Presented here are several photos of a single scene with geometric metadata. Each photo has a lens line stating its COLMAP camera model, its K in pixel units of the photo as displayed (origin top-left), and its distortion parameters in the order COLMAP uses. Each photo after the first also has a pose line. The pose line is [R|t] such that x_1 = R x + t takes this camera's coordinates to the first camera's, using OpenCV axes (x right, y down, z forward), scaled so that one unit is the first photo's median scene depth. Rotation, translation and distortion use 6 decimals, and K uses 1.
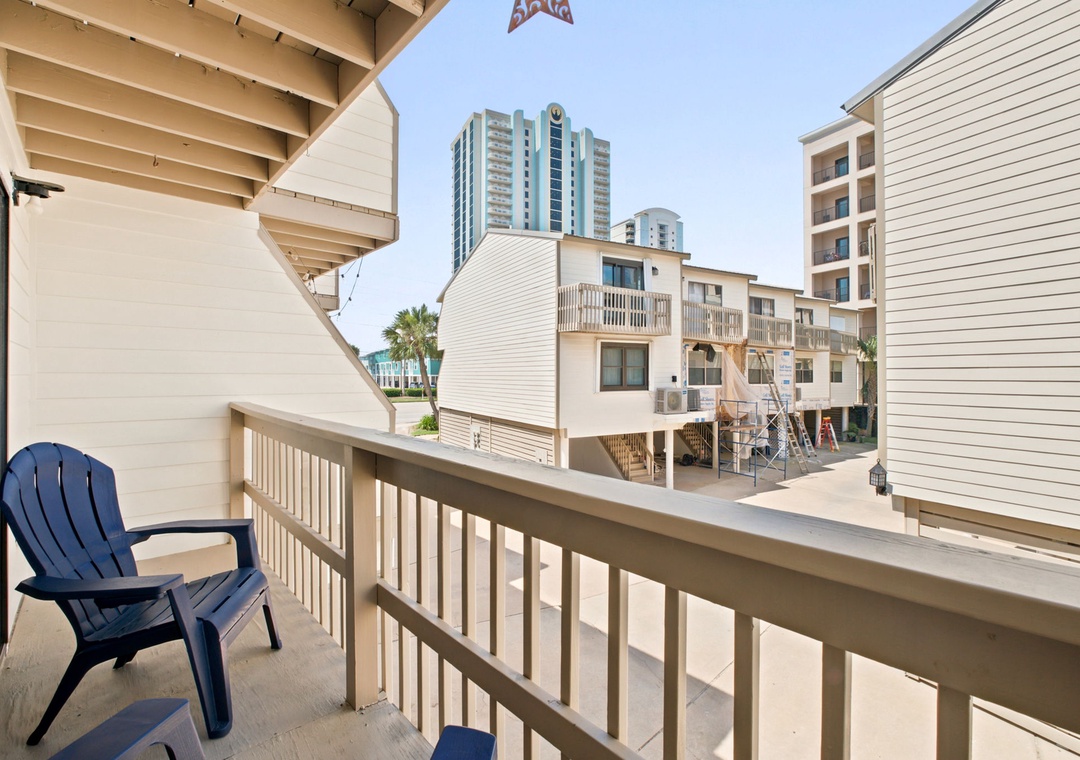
lens RADIAL K [[490.9, 0, 544.2], [0, 490.9, 378.4], [0, 0, 1]] dist [-0.003936, 0.000244]
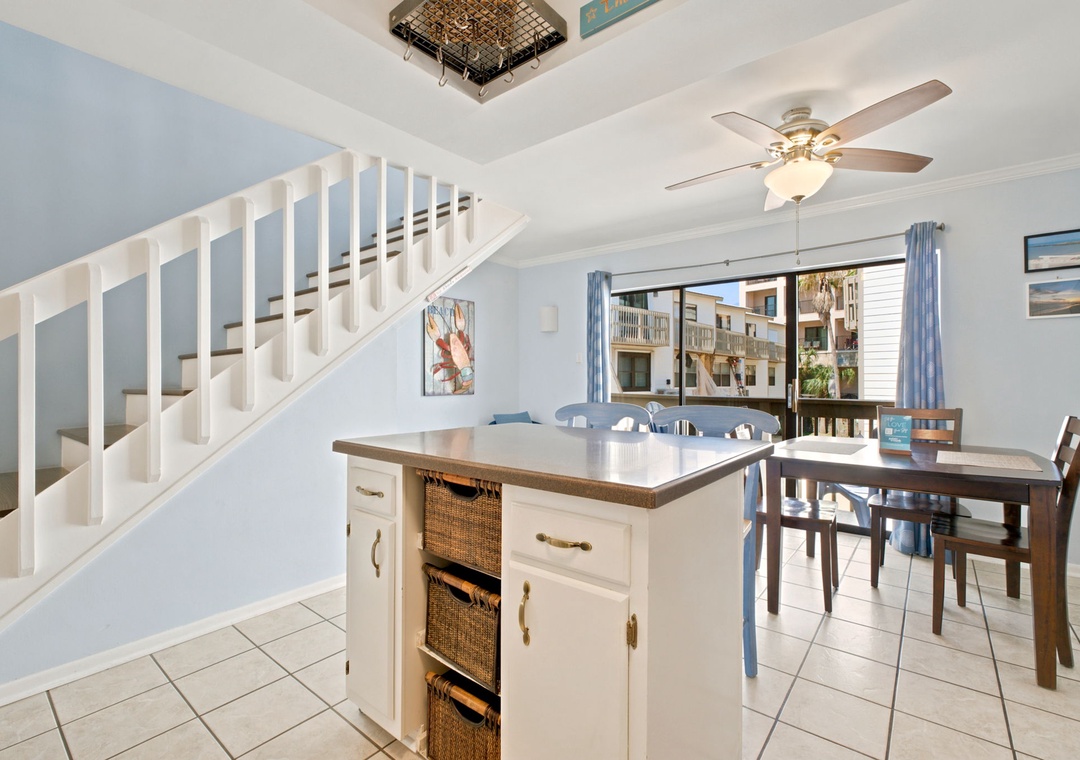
lens RADIAL K [[490.9, 0, 551.5], [0, 490.9, 380.8], [0, 0, 1]] dist [-0.003936, 0.000244]
pose [[0.986753, -0.001817, 0.162219, -3.355091], [0.002763, 0.999980, -0.005604, 0.066188], [-0.162206, 0.005978, 0.986739, -2.397410]]
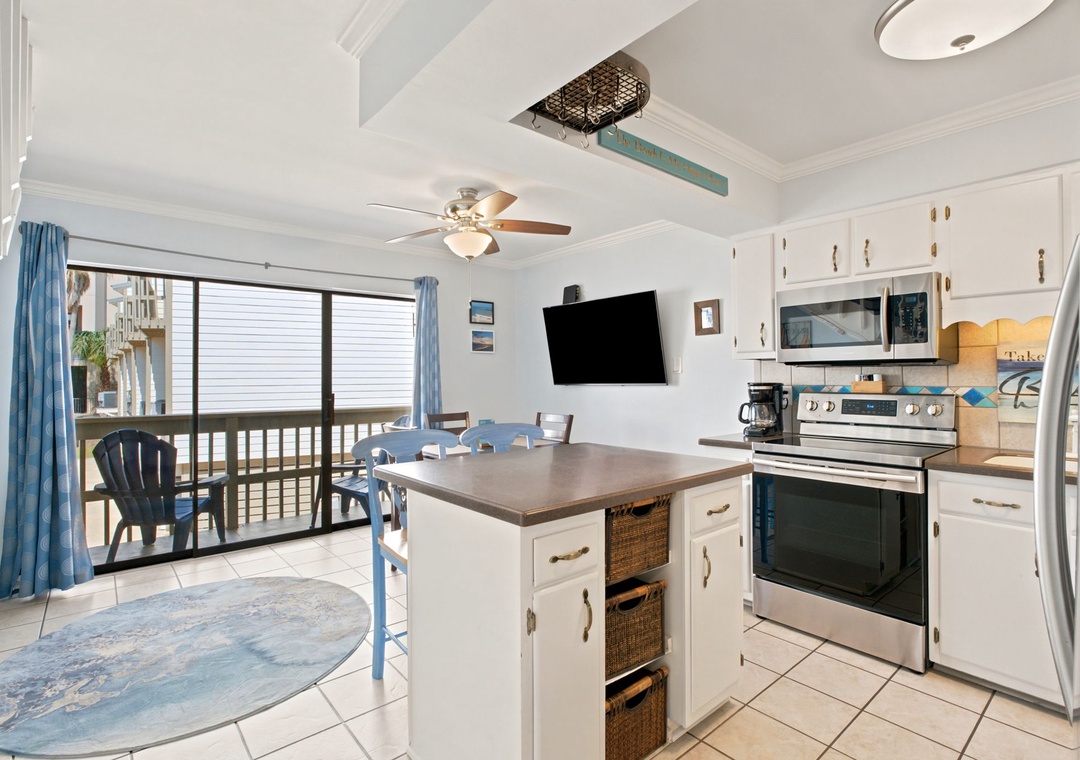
lens RADIAL K [[518.0, 0, 539.0], [0, 518.0, 374.2], [0, 0, 1]] dist [-0.011396, 0.003146]
pose [[0.045911, 0.002074, 0.998943, -4.847405], [0.013911, 0.999900, -0.002715, -0.064626], [-0.998849, 0.014021, 0.045878, -0.992783]]
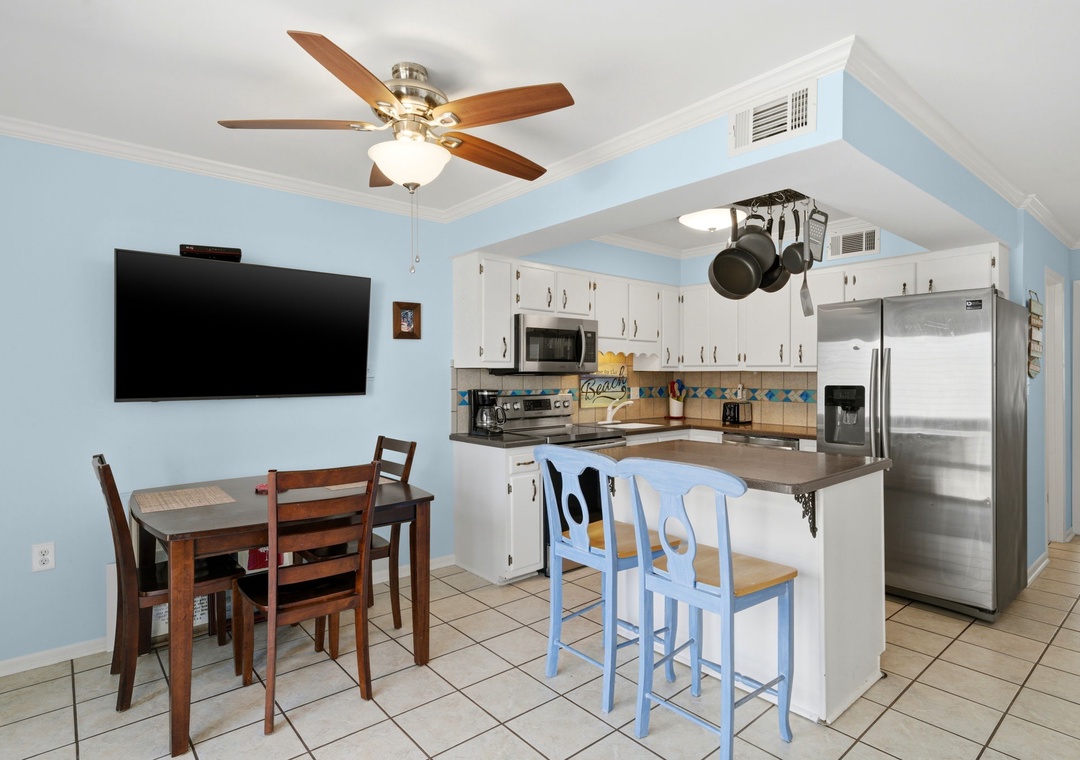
lens RADIAL K [[576.4, 0, 540.8], [0, 576.4, 374.5], [0, 0, 1]] dist [0.002748, -0.001138]
pose [[-0.999227, 0.000943, 0.039291, -2.462479], [0.001206, 0.999977, 0.006683, -0.121987], [-0.039284, 0.006725, -0.999205, 1.440376]]
